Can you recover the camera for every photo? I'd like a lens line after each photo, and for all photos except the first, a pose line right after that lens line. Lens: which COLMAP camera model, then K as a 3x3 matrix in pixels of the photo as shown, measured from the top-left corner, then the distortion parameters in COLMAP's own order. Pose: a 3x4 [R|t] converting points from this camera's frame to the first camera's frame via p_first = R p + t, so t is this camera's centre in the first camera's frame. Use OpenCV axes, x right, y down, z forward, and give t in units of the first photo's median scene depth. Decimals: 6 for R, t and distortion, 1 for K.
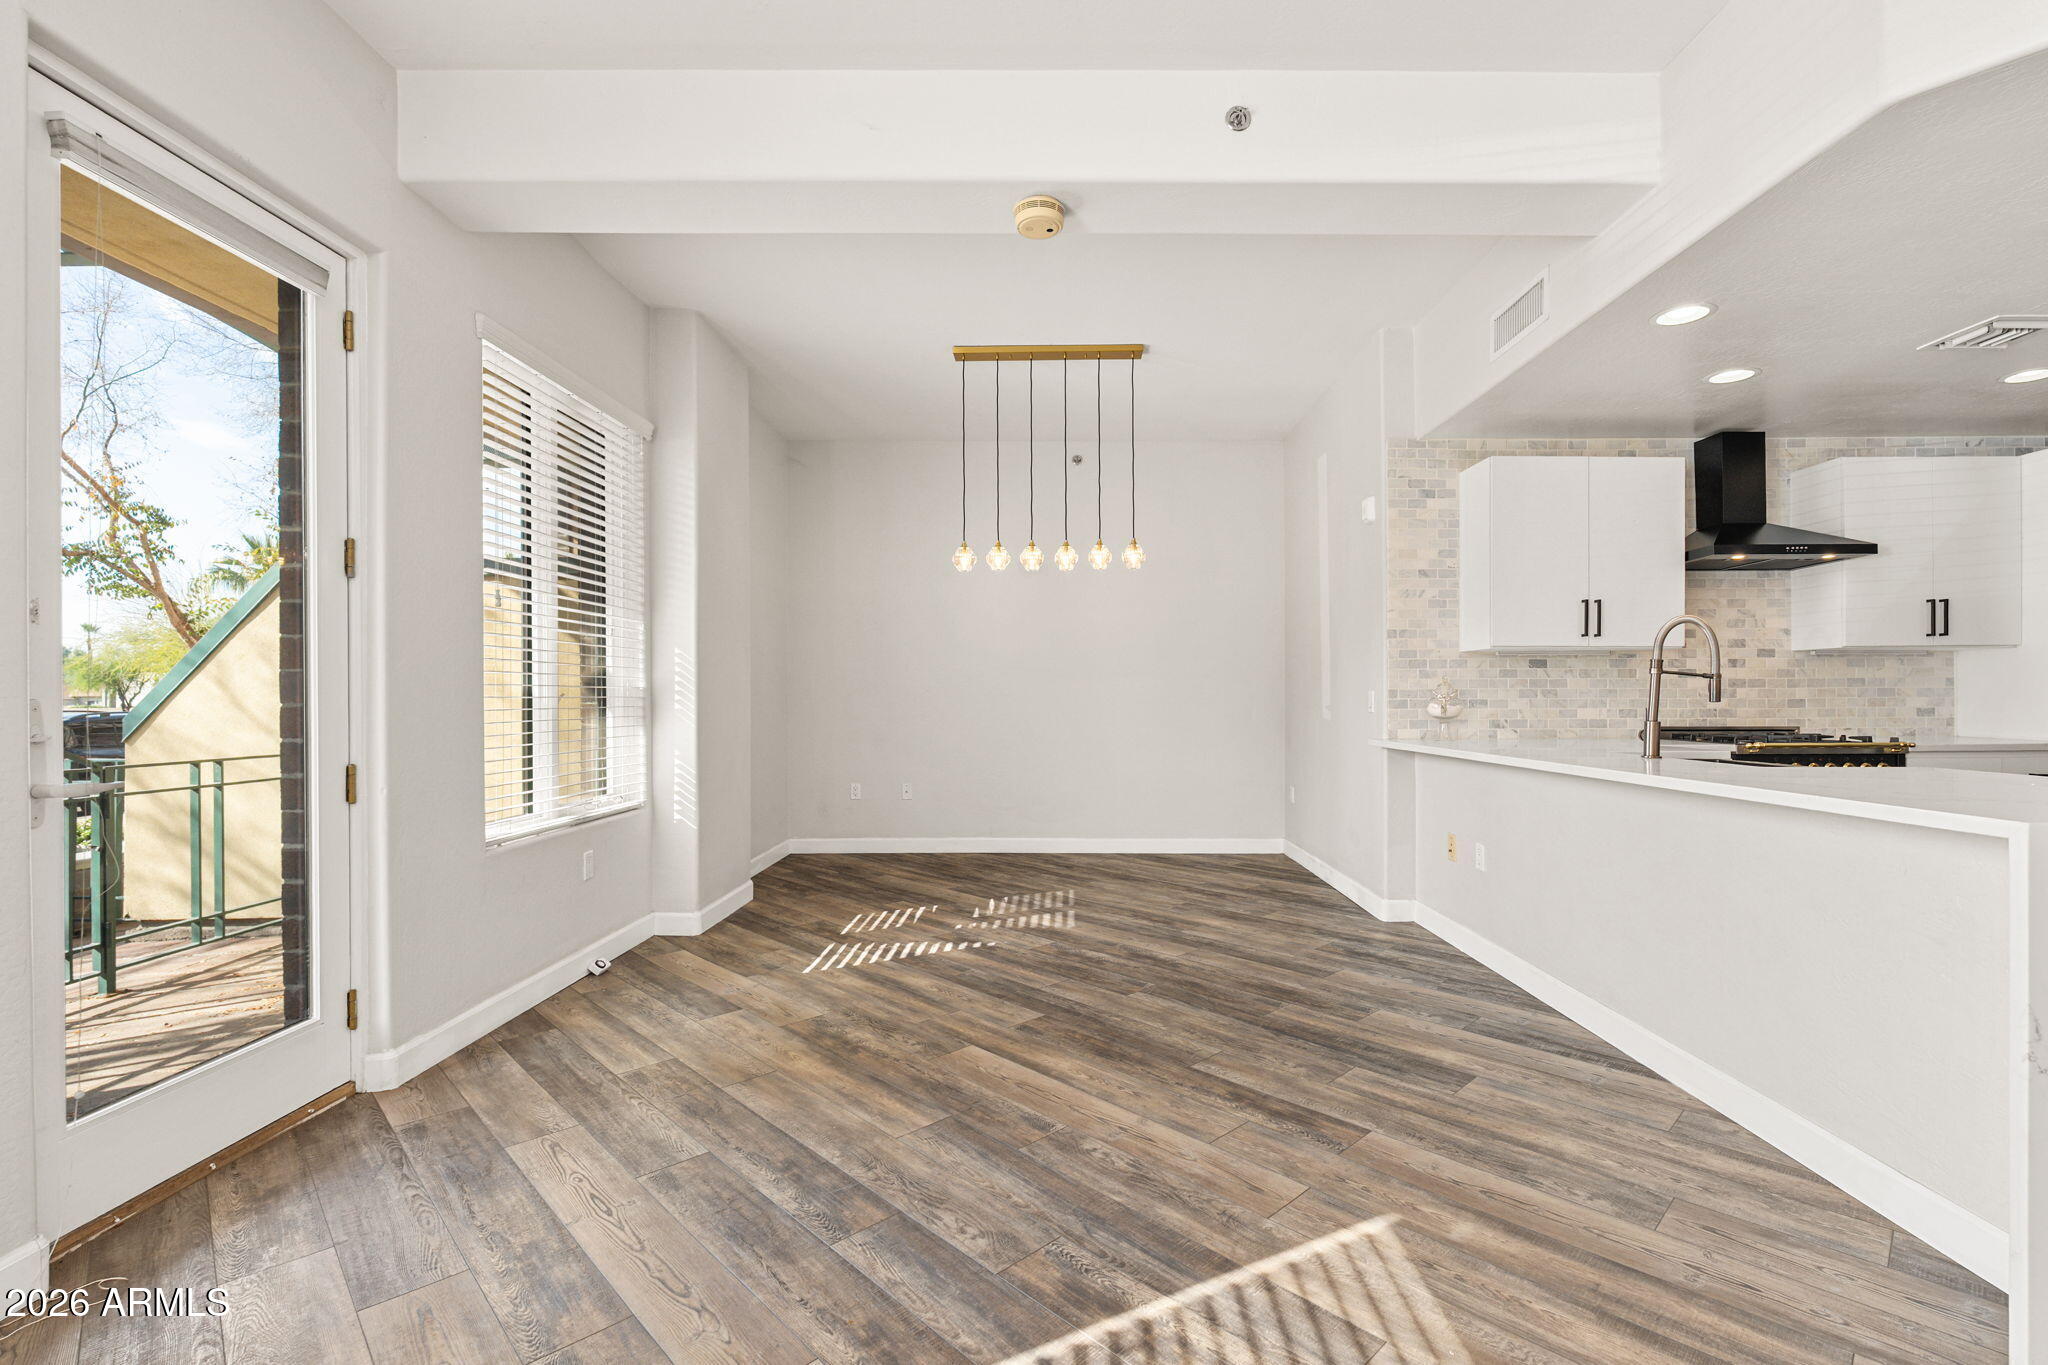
lens RADIAL K [[914.1, 0, 1056.8], [0, 914.1, 697.9], [0, 0, 1]] dist [-0.007528, 0.001658]
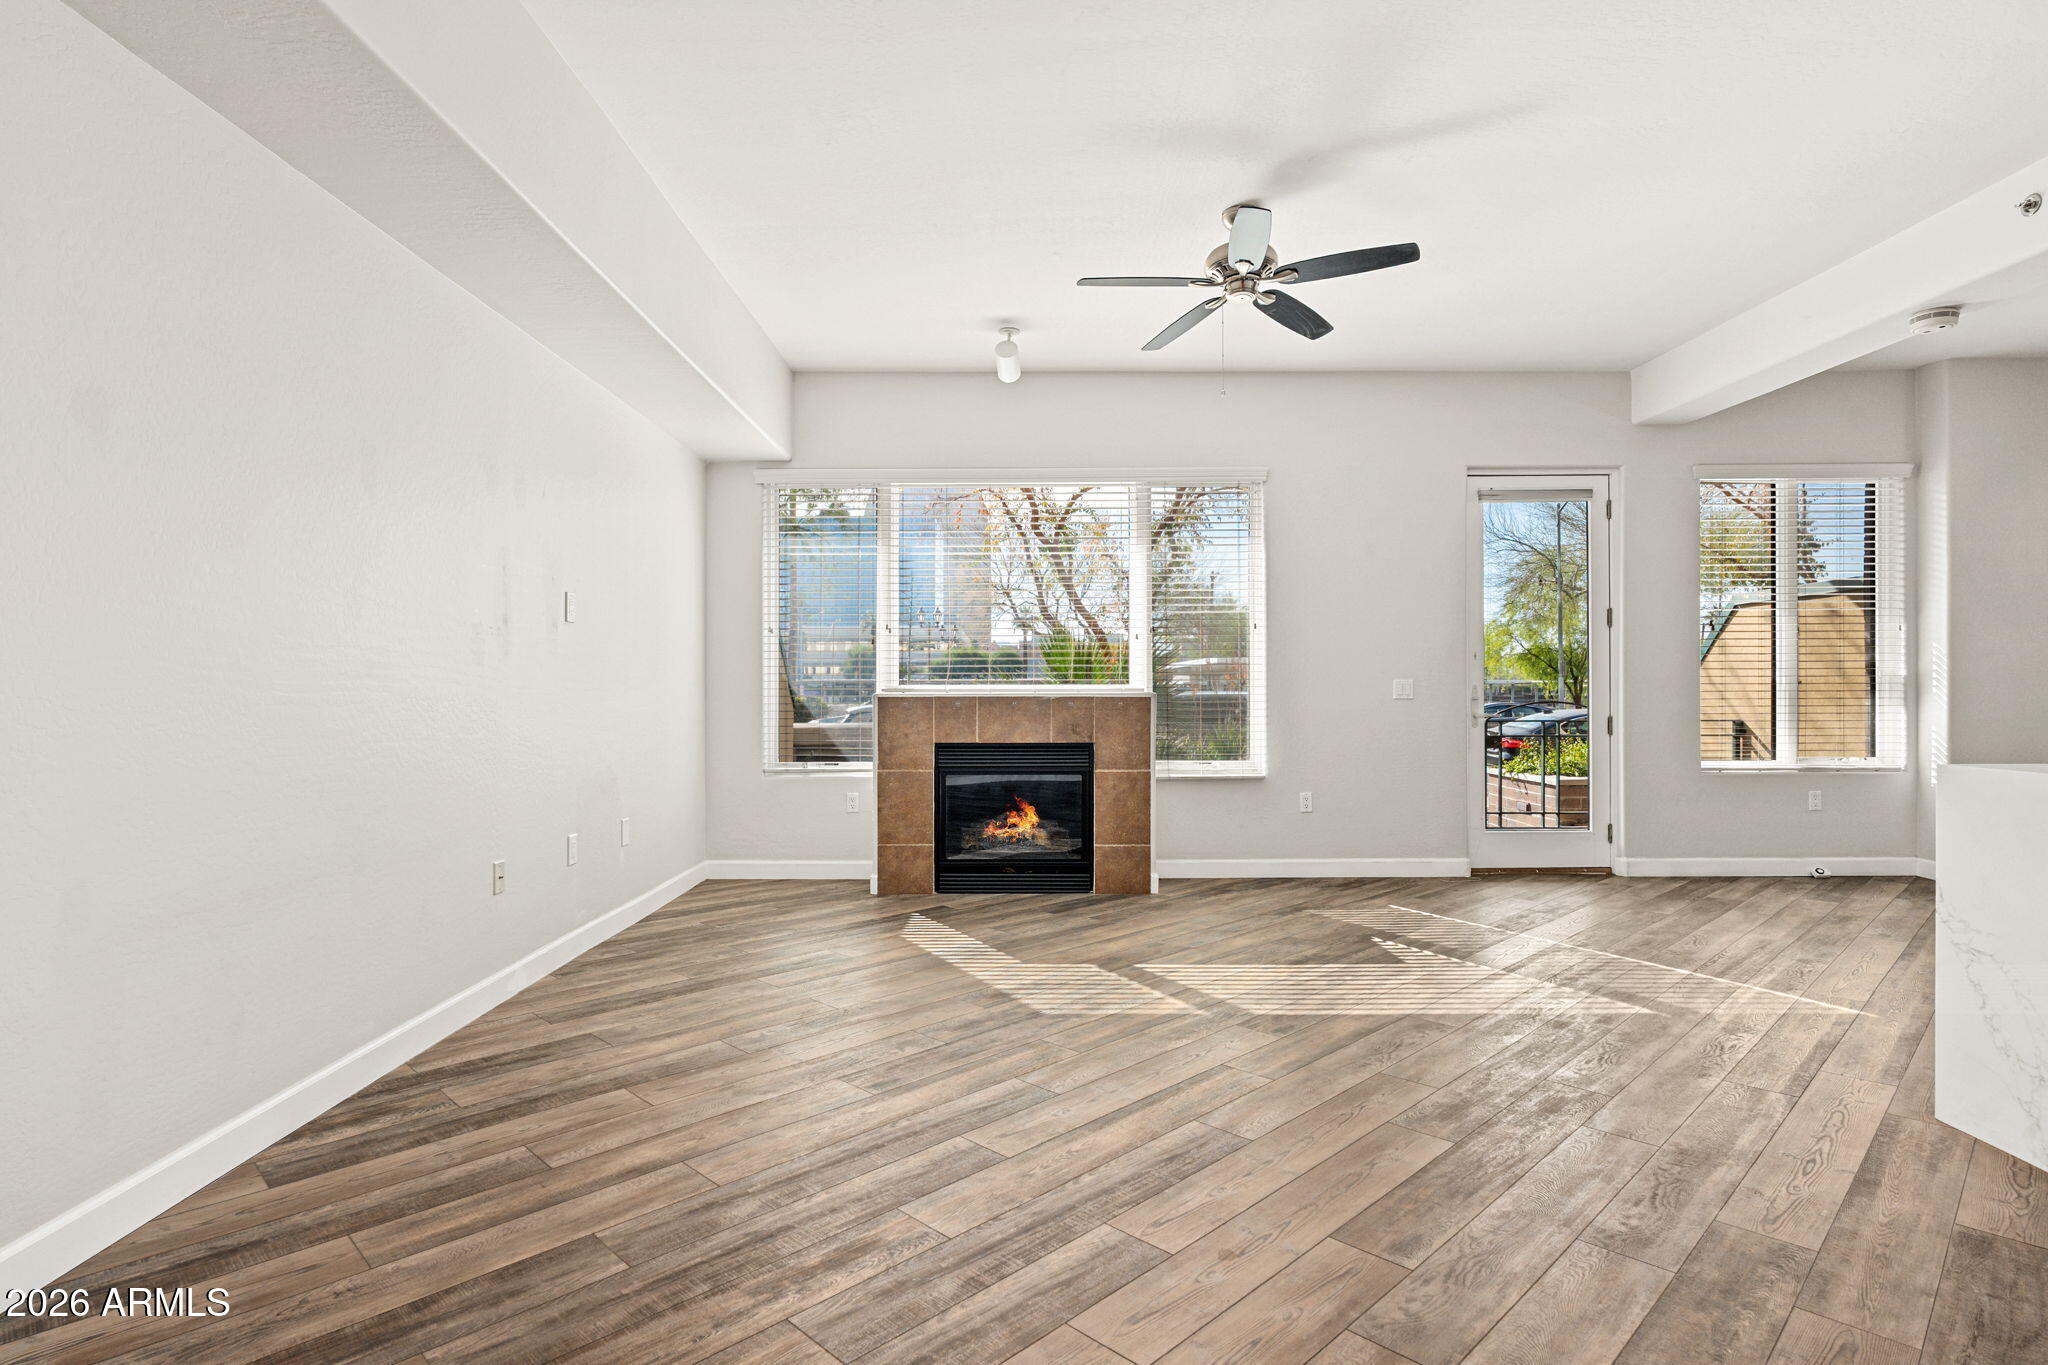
lens RADIAL K [[1060.6, 0, 1021.1], [0, 1060.6, 678.4], [0, 0, 1]] dist [0.001879, 0.000083]
pose [[0.003759, -0.006054, -0.999975, 0.941000], [0.001443, 0.999981, -0.006048, -0.000327], [0.999992, -0.001420, 0.003768, -0.206158]]
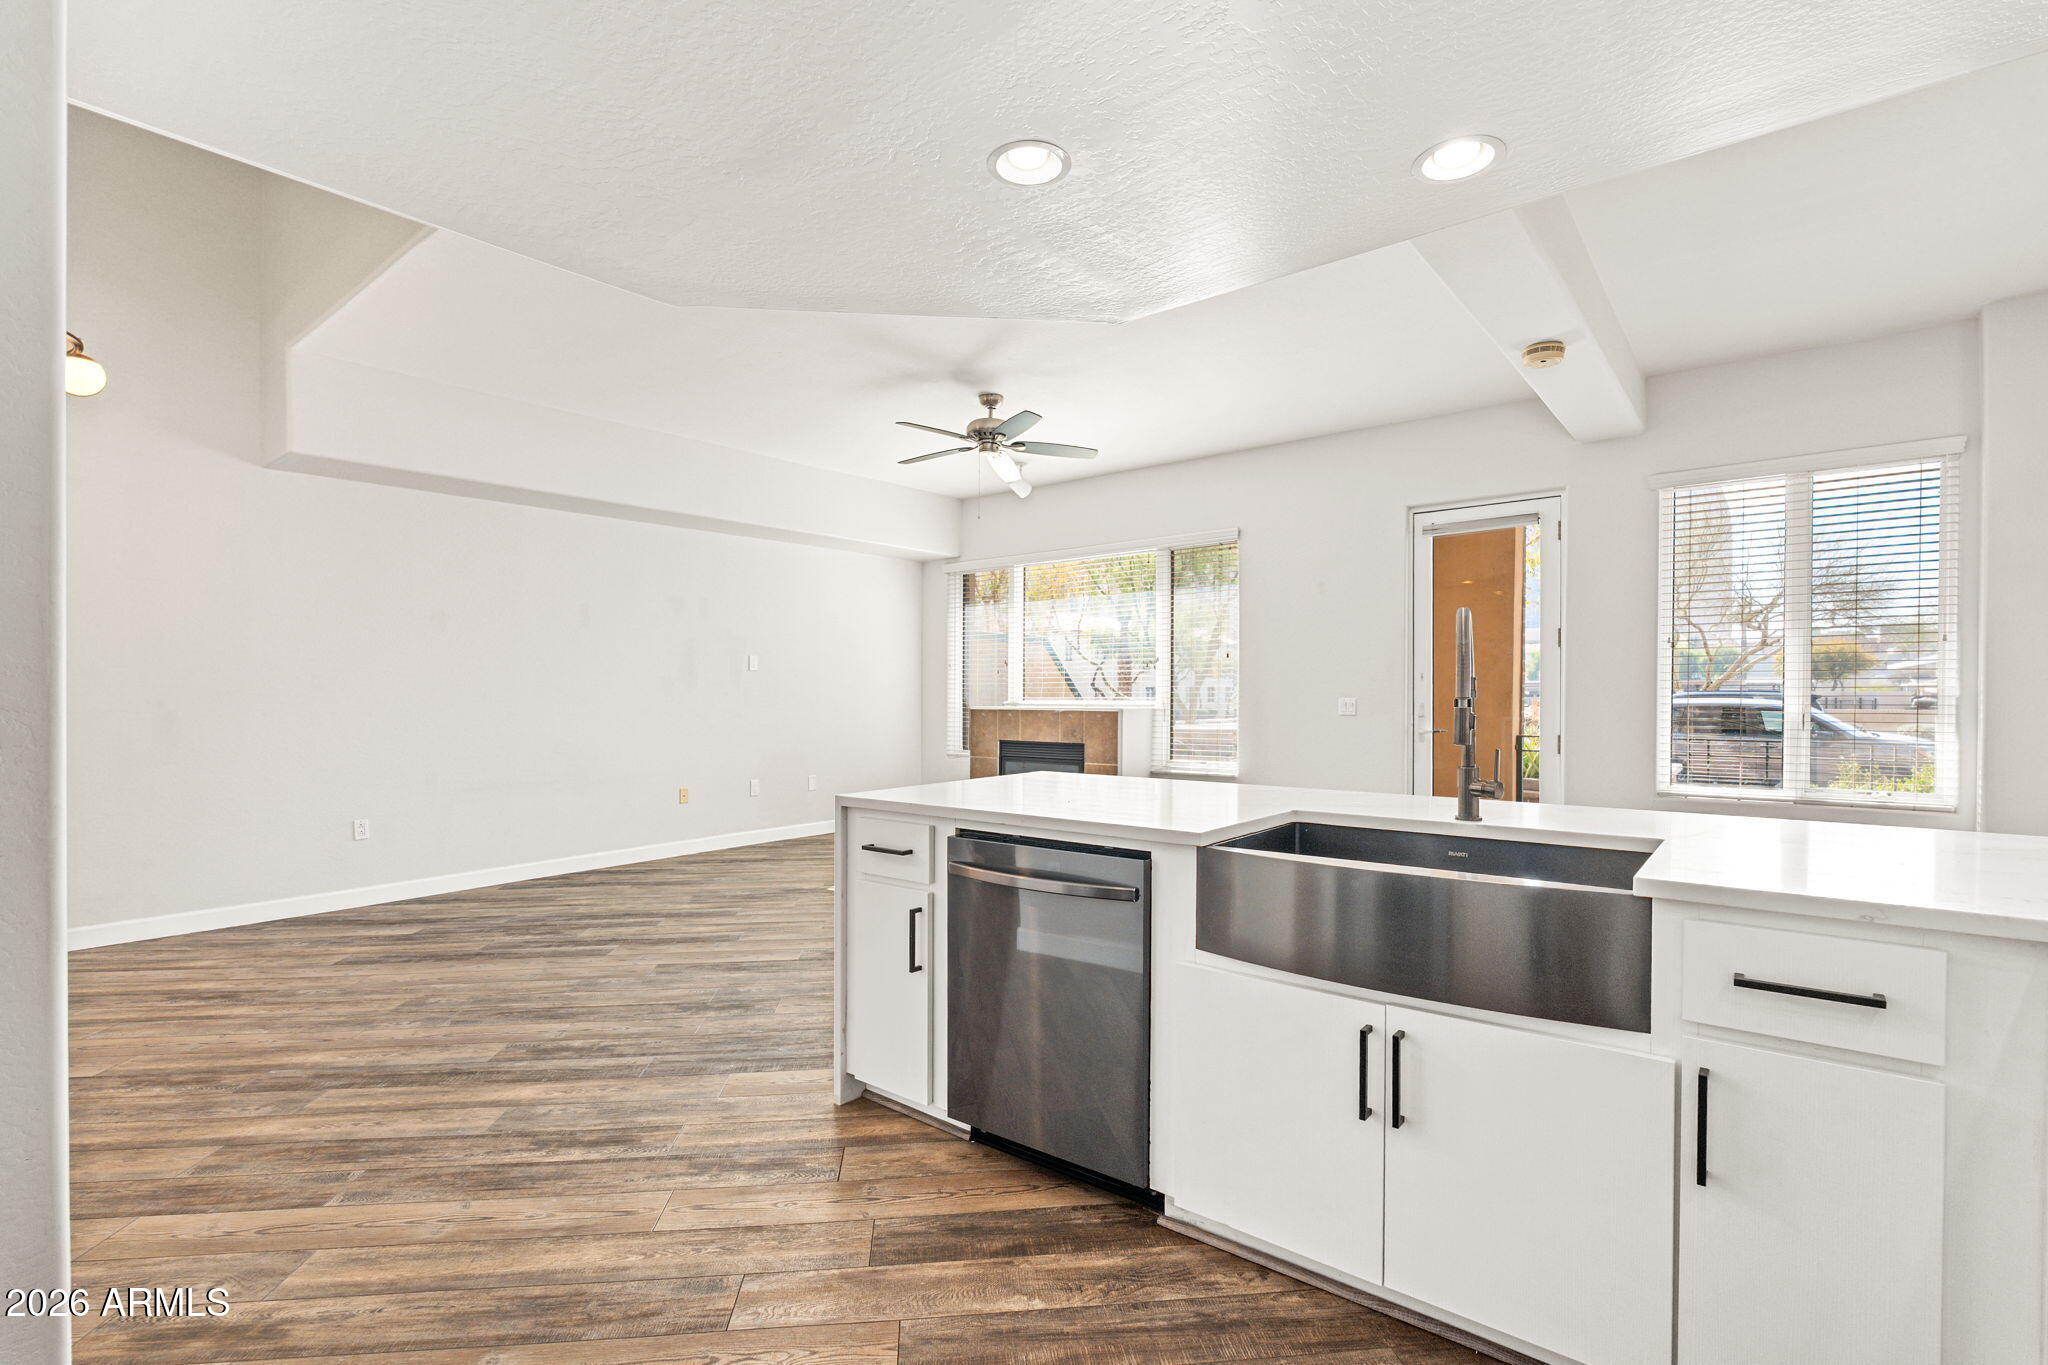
lens RADIAL K [[914.1, 0, 1009.0], [0, 914.1, 689.7], [0, 0, 1]] dist [-0.007528, 0.001658]
pose [[-0.627488, 0.004184, -0.778615, 0.948135], [0.006164, 0.999981, 0.000406, -0.023064], [0.778602, -0.004545, -0.627502, 0.761998]]
